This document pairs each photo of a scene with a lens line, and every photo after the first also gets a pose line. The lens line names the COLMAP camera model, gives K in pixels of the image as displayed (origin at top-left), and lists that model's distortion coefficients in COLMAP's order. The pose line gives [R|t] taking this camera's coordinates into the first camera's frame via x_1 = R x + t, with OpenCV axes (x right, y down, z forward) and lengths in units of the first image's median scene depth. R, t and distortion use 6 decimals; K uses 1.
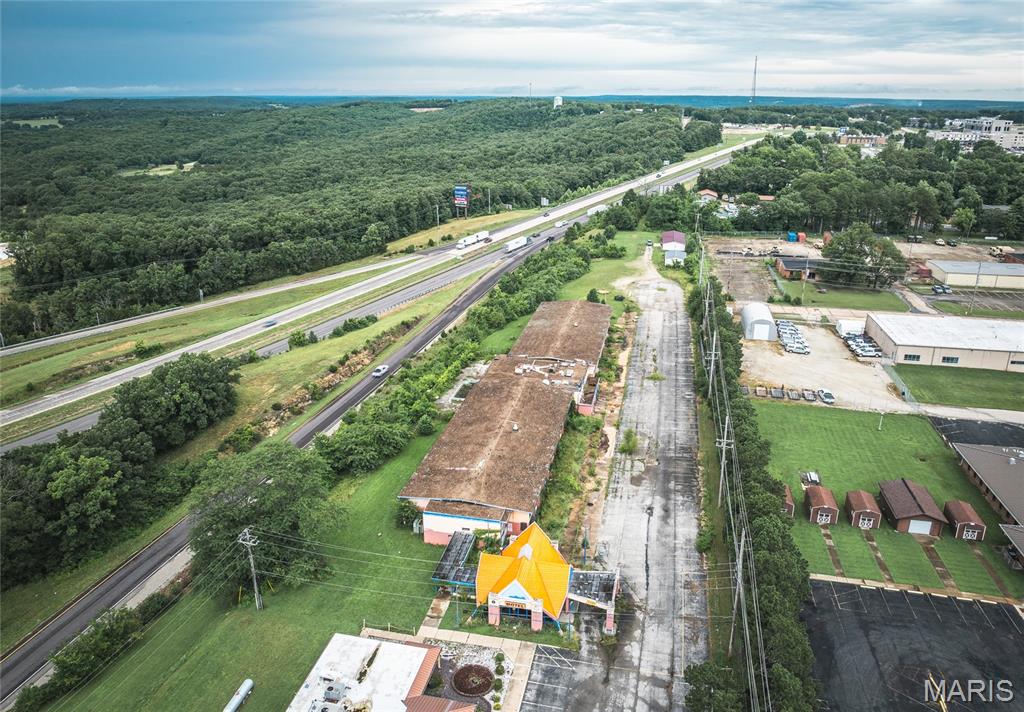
lens RADIAL K [[757.3, 0, 512.0], [0, 757.3, 356.0], [0, 0, 1]] dist [-0.004689, -0.002240]
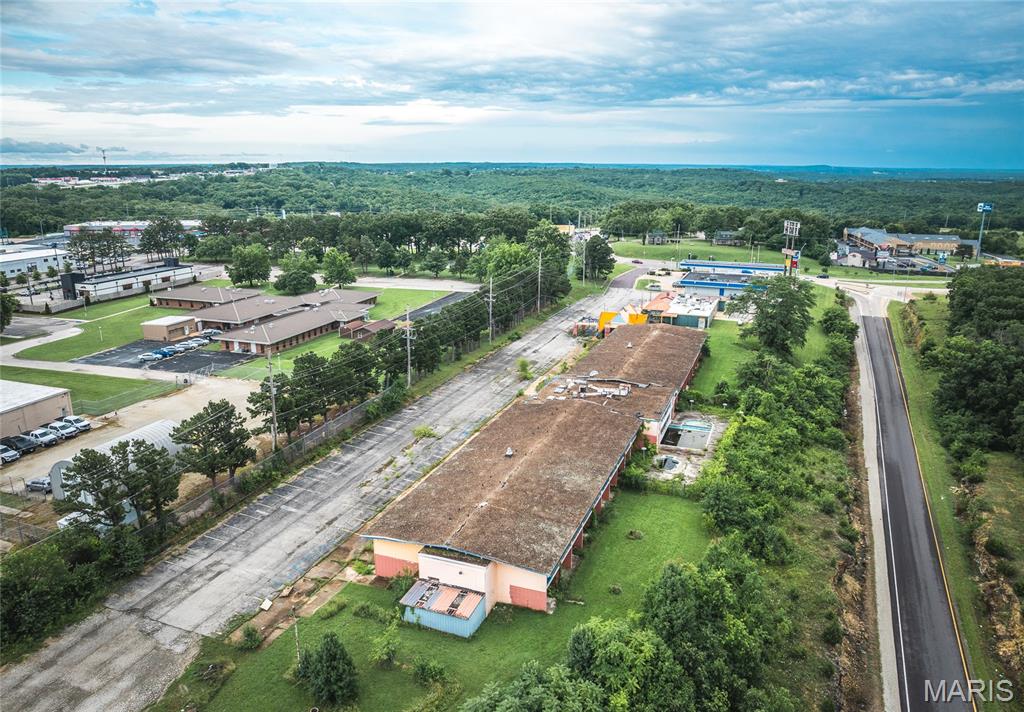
lens RADIAL K [[757.3, 0, 512.0], [0, 757.3, 356.0], [0, 0, 1]] dist [-0.004689, -0.002240]
pose [[-0.989277, -0.047216, 0.138209, 0.017355], [0.038437, 0.828777, 0.558257, -0.438052], [-0.140903, 0.557583, -0.818076, 1.594127]]
